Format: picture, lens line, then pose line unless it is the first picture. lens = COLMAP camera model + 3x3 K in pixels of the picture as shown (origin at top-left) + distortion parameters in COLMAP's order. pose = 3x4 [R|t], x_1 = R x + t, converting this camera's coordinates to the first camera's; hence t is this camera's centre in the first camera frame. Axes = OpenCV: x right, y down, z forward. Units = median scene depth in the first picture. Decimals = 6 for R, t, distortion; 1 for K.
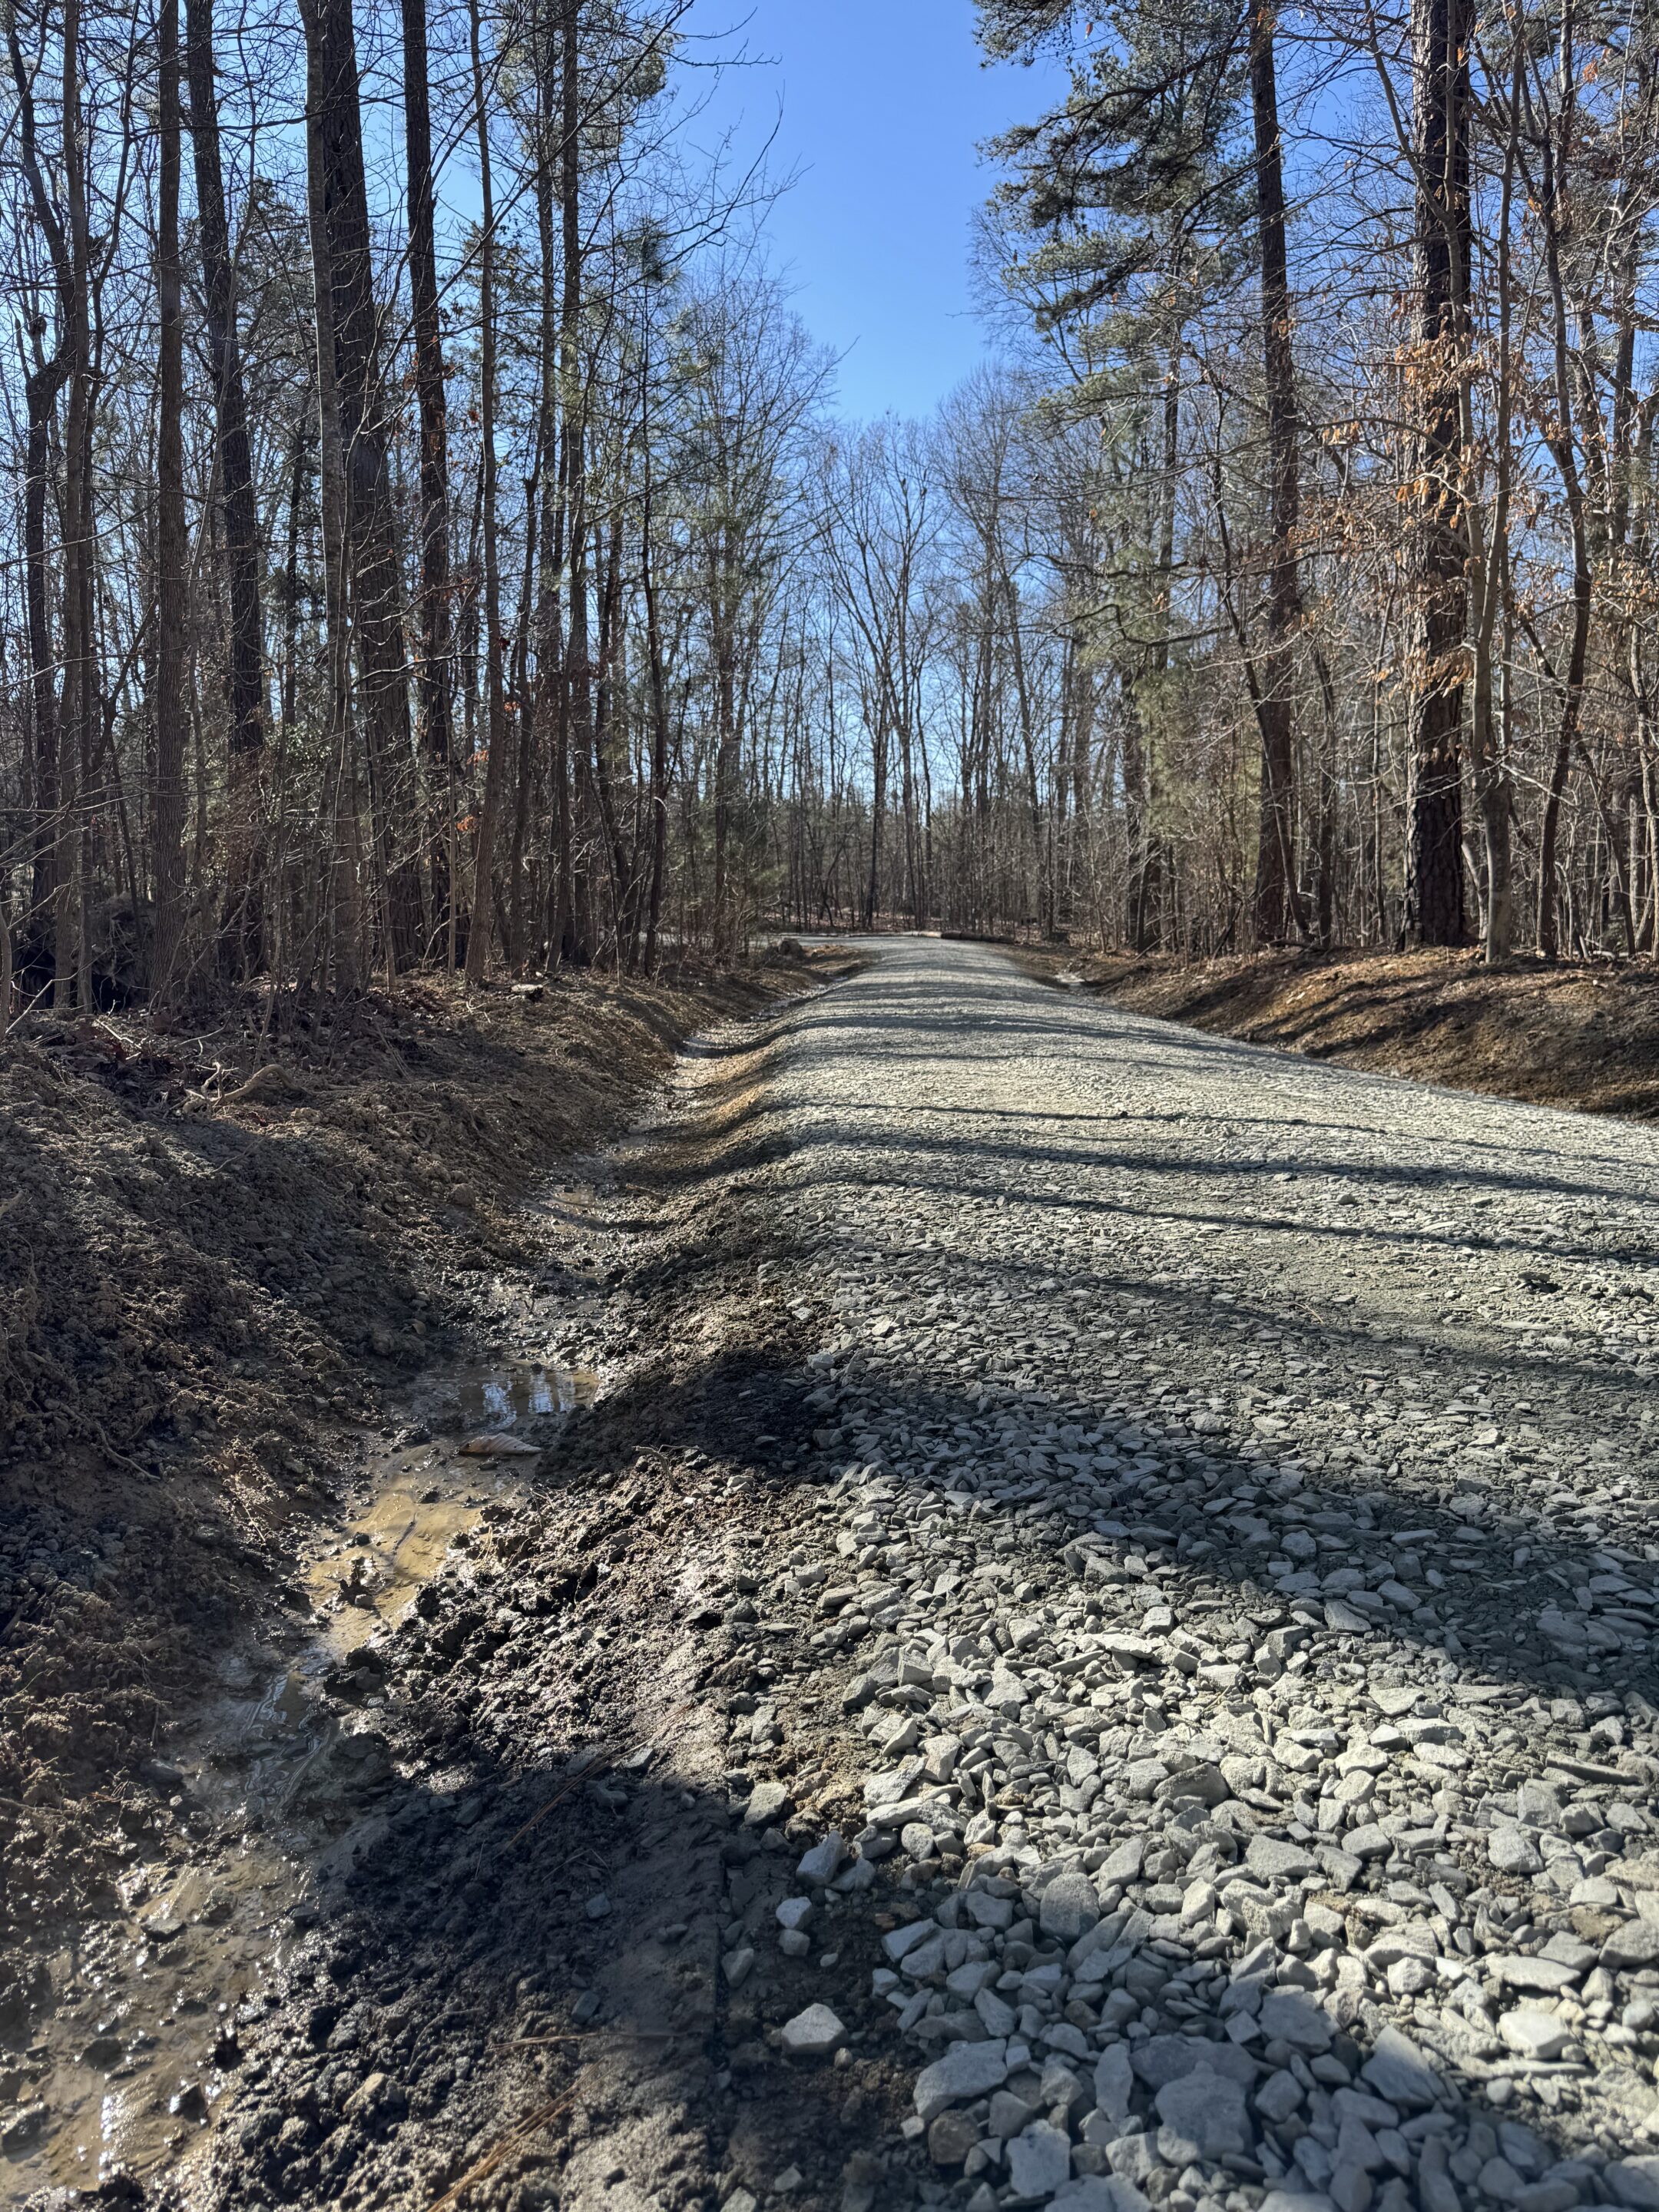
lens RADIAL K [[1565.0, 0, 829.5], [0, 1565.0, 1106.0], [0, 0, 1]] dist [0.003815, -0.028909]
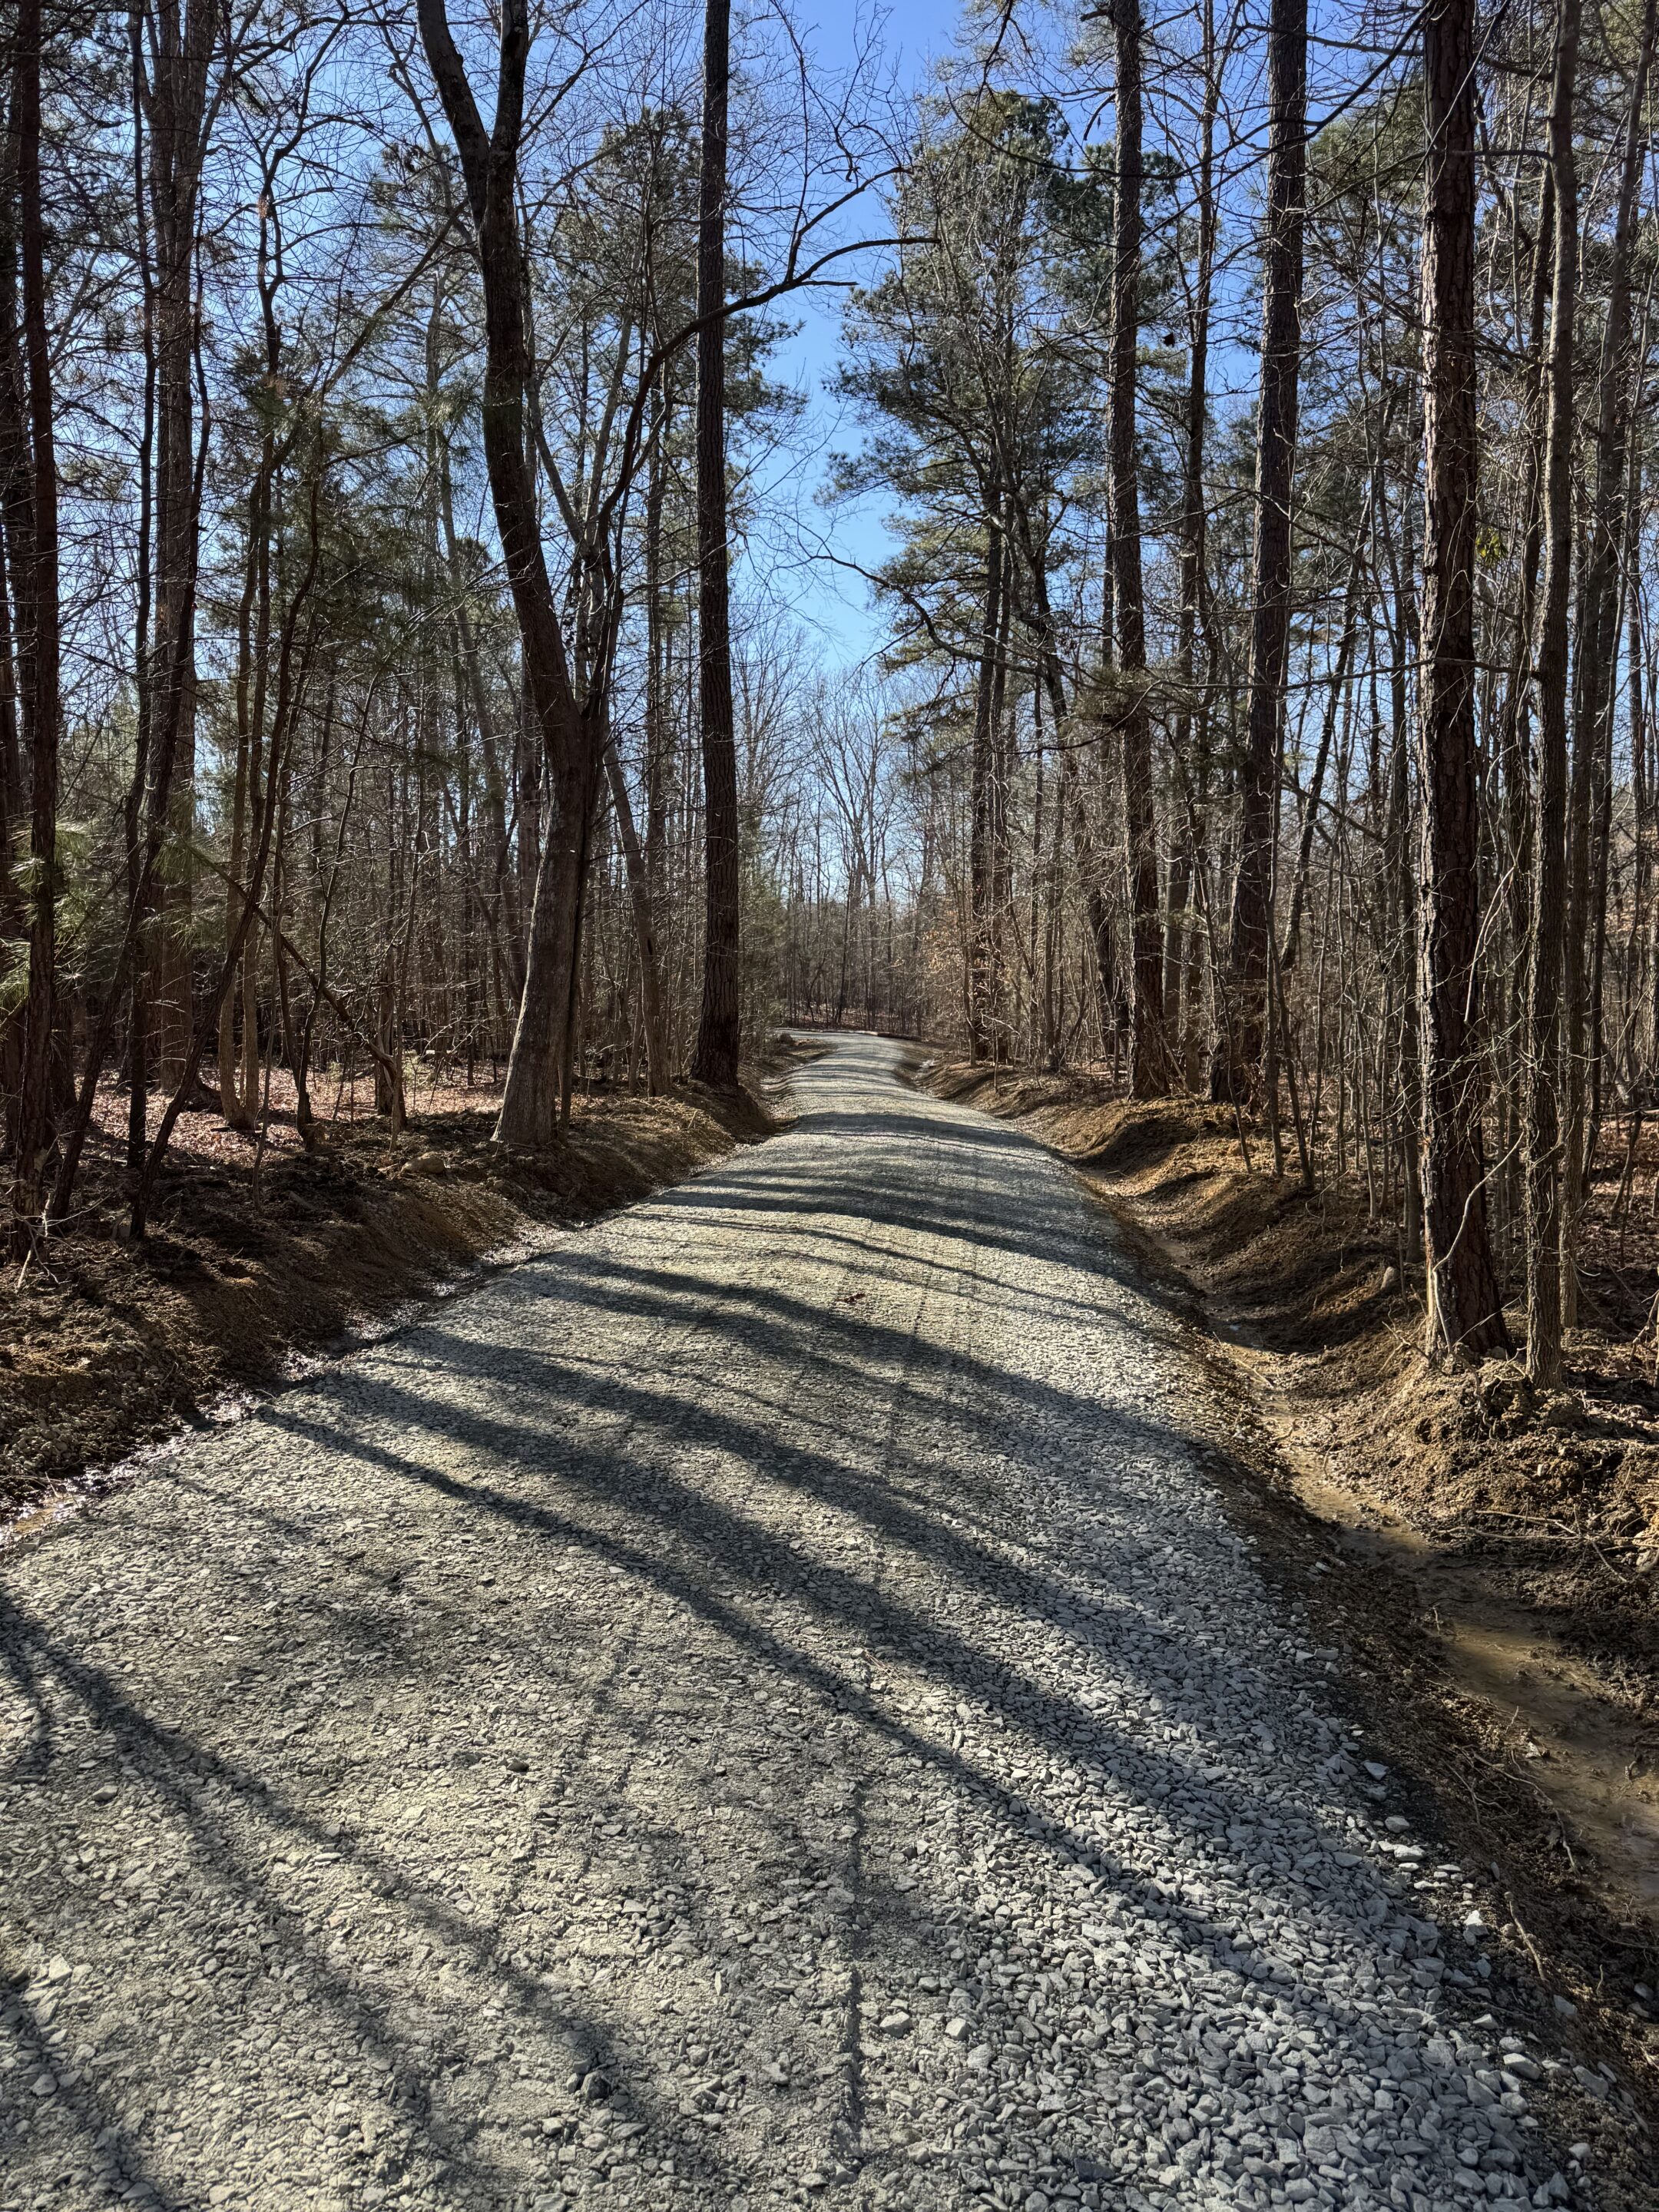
lens RADIAL K [[1591.5, 0, 785.0], [0, 1591.5, 1107.5], [0, 0, 1]] dist [0.115223, -0.145816]
pose [[0.999731, 0.021862, -0.007776, -0.111128], [-0.022259, 0.998219, -0.055351, 0.477898], [0.006552, 0.055509, 0.998437, -4.900784]]
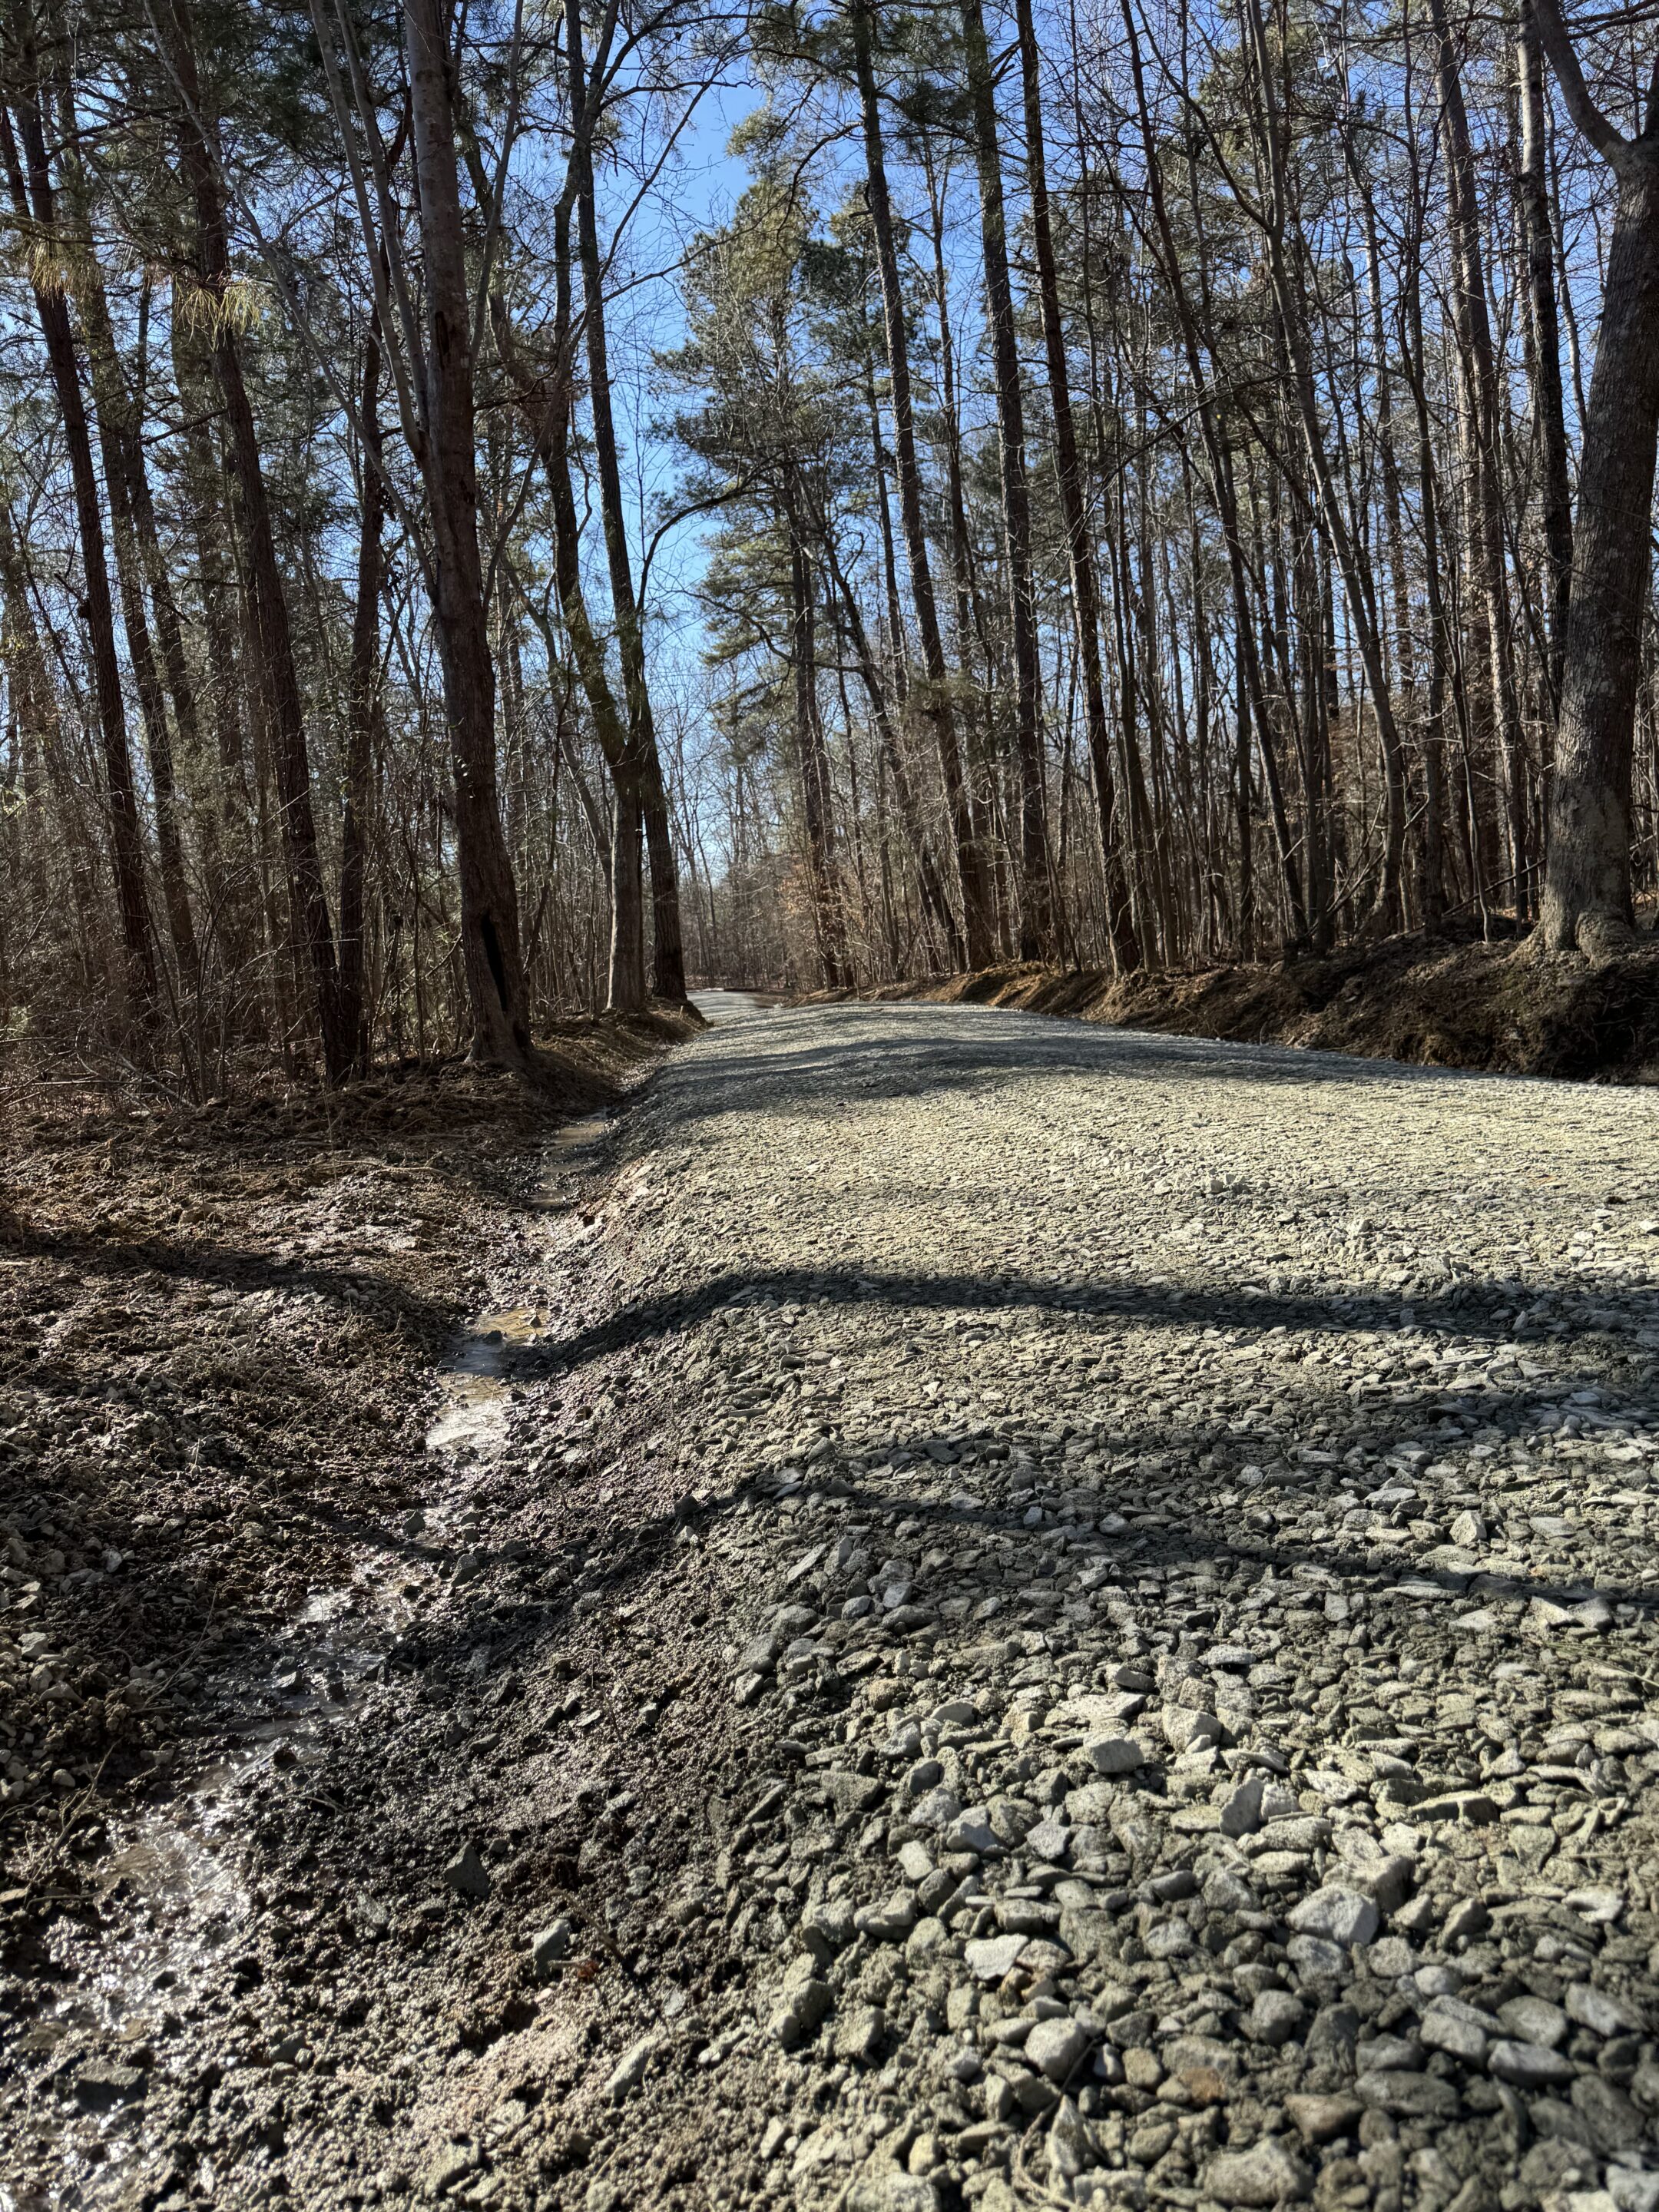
lens RADIAL K [[1593.2, 0, 829.5], [0, 1593.2, 1106.0], [0, 0, 1]] dist [0.133078, -0.218982]
pose [[0.987207, -0.095583, 0.127614, -0.480360], [0.100767, 0.994302, -0.034786, 0.776717], [-0.123562, 0.047200, 0.991214, -6.246982]]
